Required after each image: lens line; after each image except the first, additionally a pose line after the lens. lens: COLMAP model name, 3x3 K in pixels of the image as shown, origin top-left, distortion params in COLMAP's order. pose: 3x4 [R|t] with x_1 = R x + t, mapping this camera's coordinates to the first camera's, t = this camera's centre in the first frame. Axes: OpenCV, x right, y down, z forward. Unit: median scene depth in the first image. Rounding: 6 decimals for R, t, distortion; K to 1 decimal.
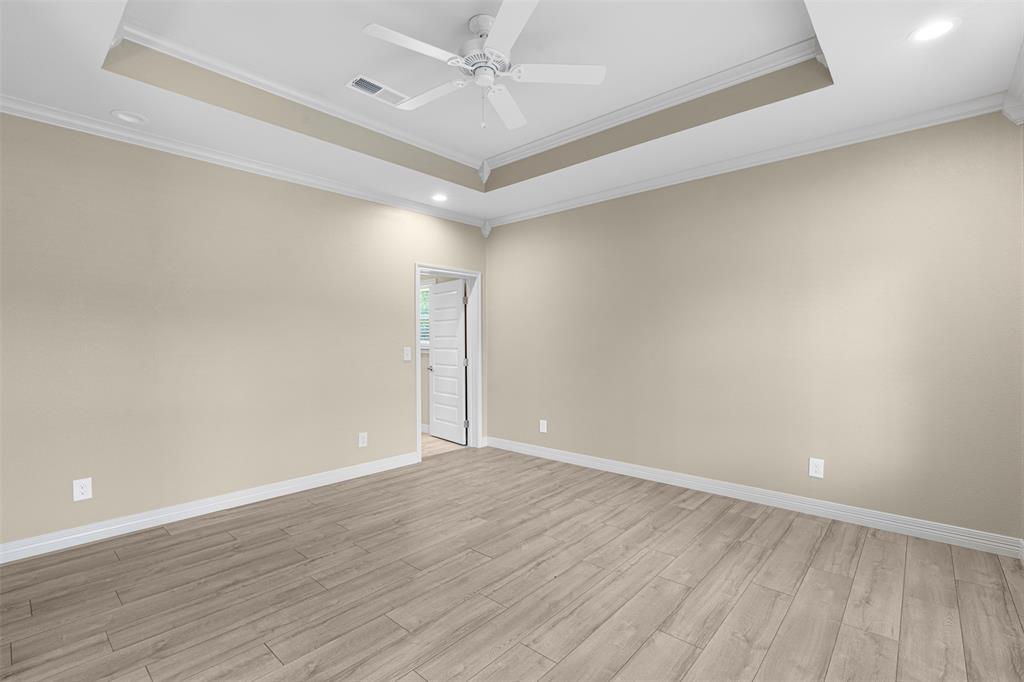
lens RADIAL K [[459.9, 0, 505.6], [0, 459.9, 338.0], [0, 0, 1]] dist [-0.002936, -0.000083]
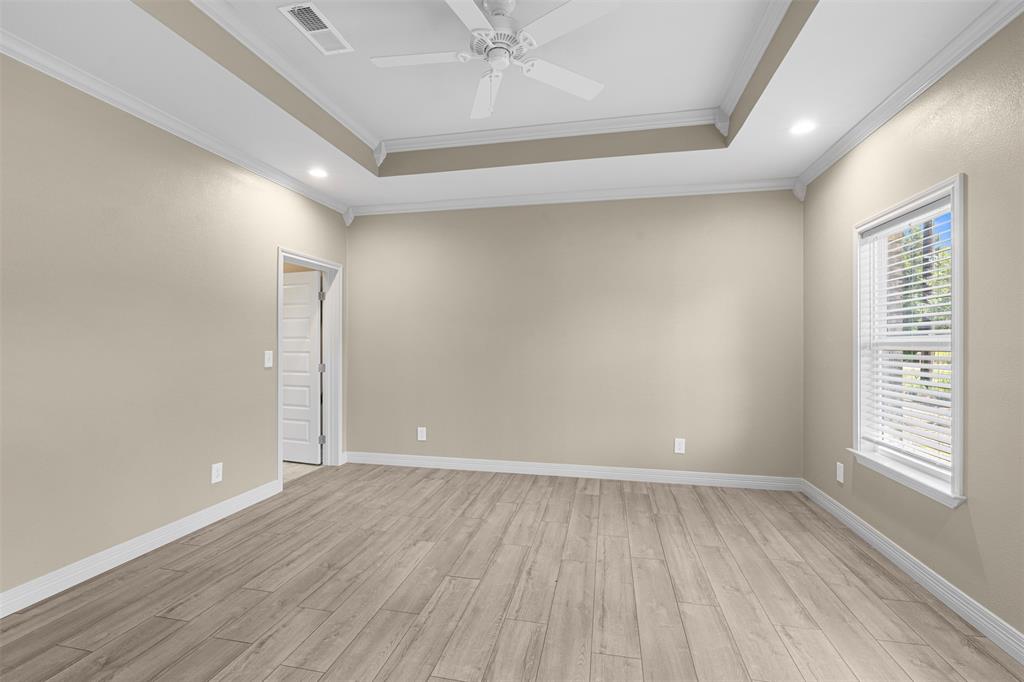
lens RADIAL K [[459.9, 0, 505.6], [0, 459.9, 338.0], [0, 0, 1]] dist [-0.002936, -0.000083]
pose [[0.867809, 0.011738, 0.496760, -0.359551], [-0.008722, 0.999927, -0.008390, 0.001772], [-0.496822, 0.002948, 0.867847, 0.139247]]
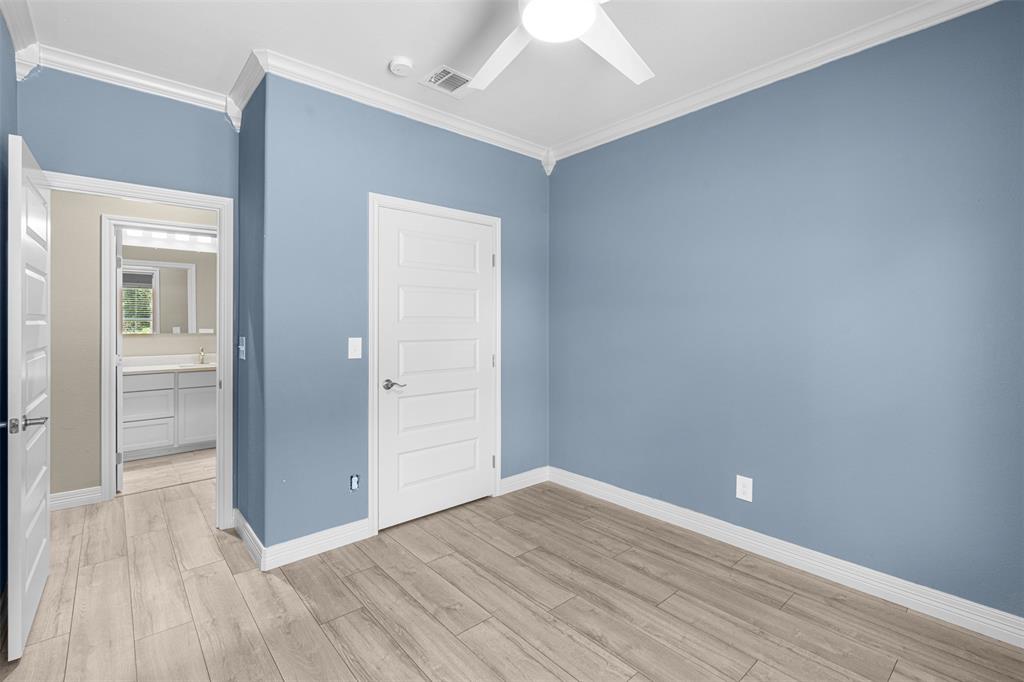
lens RADIAL K [[459.9, 0, 505.6], [0, 459.9, 338.0], [0, 0, 1]] dist [-0.002936, -0.000083]
pose [[-0.122983, 0.041410, -0.991544, 0.739999], [0.007148, 0.999140, 0.040841, -0.010717], [0.992383, -0.002065, -0.123173, 1.350083]]
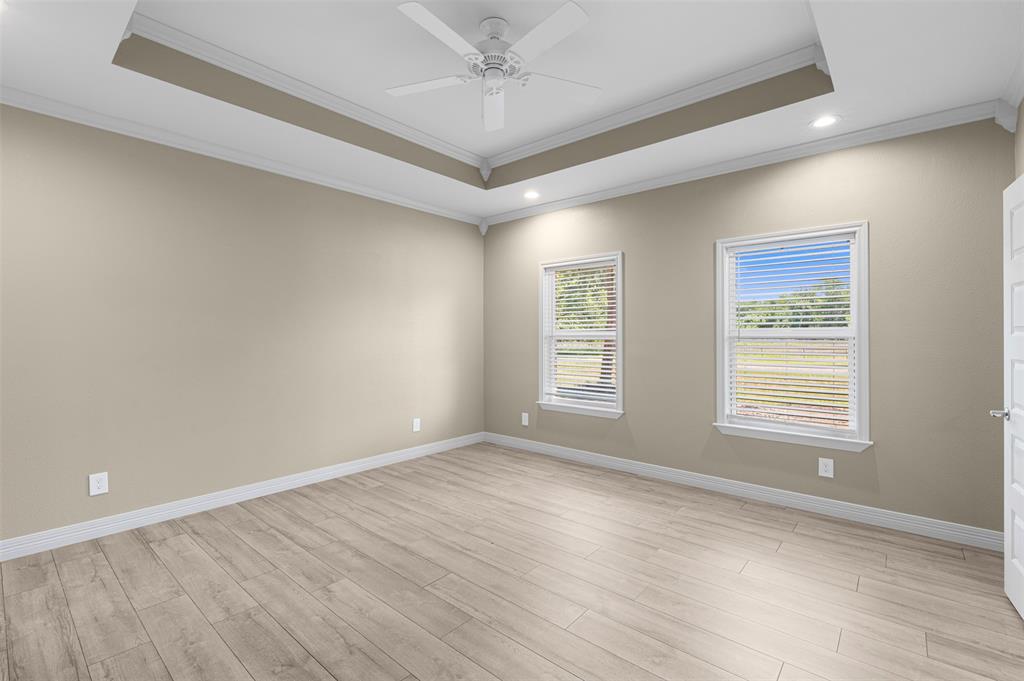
lens RADIAL K [[457.8, 0, 504.8], [0, 457.8, 330.7], [0, 0, 1]] dist [-0.002665, -0.000427]
pose [[-0.017291, 0.014592, 0.999744, -0.770126], [-0.002999, 0.999888, -0.014646, 0.003705], [-0.999846, -0.003252, -0.017246, 0.729479]]
